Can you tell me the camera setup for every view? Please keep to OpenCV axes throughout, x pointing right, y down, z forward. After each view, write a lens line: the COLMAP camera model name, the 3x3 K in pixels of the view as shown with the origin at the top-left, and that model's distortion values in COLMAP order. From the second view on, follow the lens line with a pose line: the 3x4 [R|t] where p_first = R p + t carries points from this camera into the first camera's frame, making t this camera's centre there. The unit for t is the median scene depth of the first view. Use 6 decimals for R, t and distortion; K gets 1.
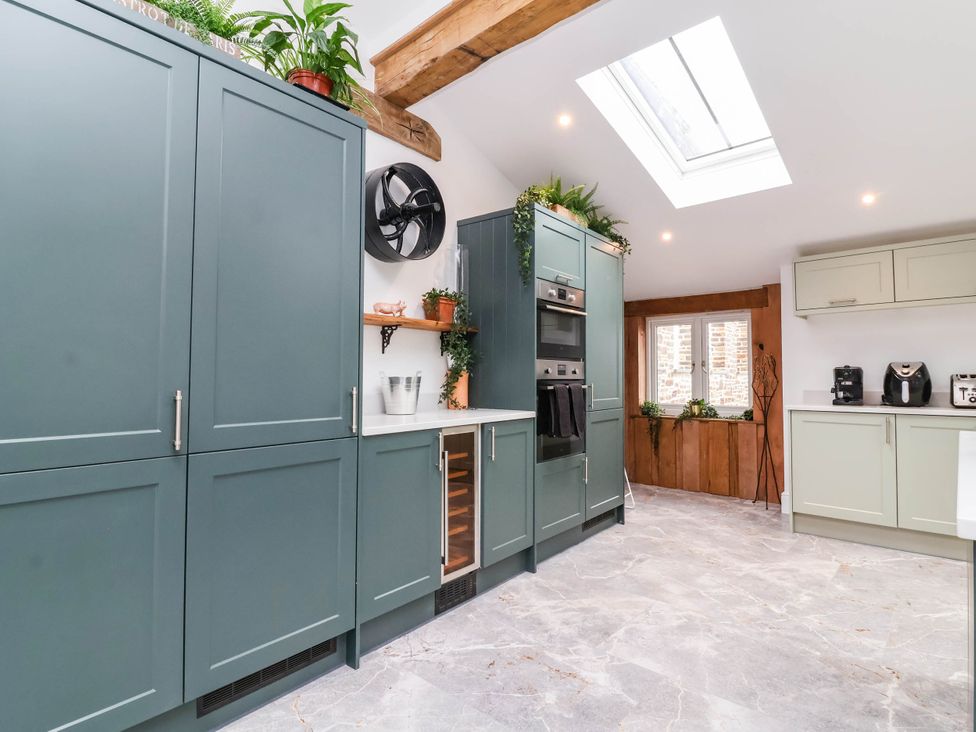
lens RADIAL K [[516.6, 0, 497.5], [0, 516.6, 358.8], [0, 0, 1]] dist [0.001908, -0.016178]
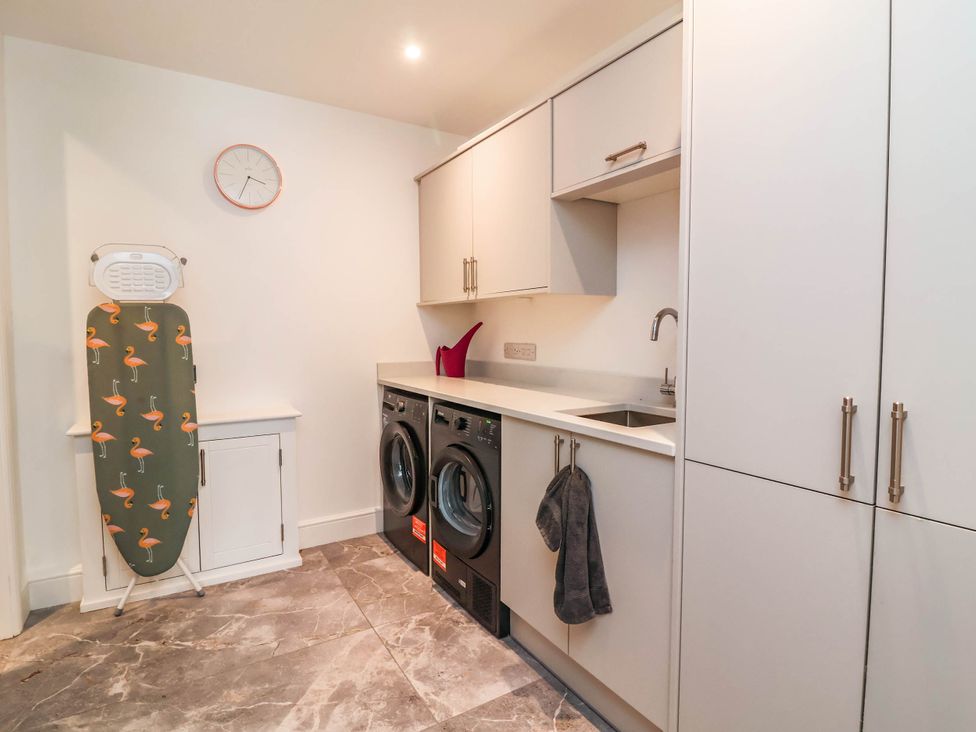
lens RADIAL K [[516.6, 0, 497.5], [0, 516.6, 358.8], [0, 0, 1]] dist [0.001908, -0.016178]
pose [[-0.276489, 0.049123, -0.959761, 0.835029], [0.031636, 0.998617, 0.041998, 0.021999], [0.960496, -0.018751, -0.277661, 1.291137]]
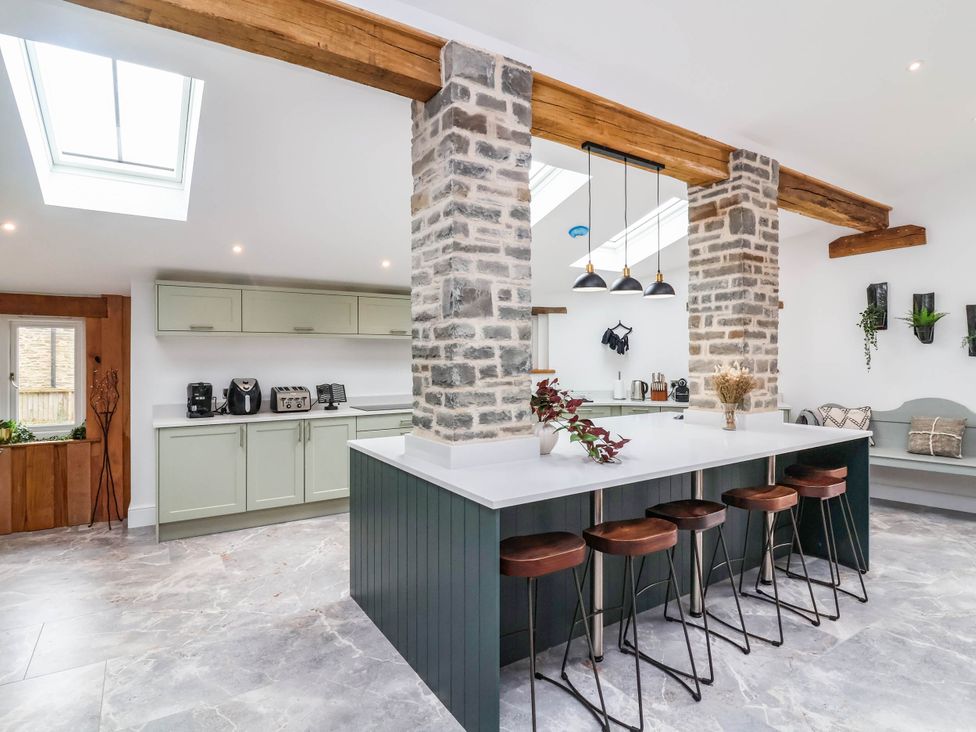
lens RADIAL K [[516.6, 0, 497.5], [0, 516.6, 358.8], [0, 0, 1]] dist [0.001908, -0.016178]
pose [[0.261385, 0.005306, 0.965220, -0.299784], [-0.030749, 0.999523, 0.002832, -0.073633], [-0.964745, -0.030419, 0.261424, 0.075465]]
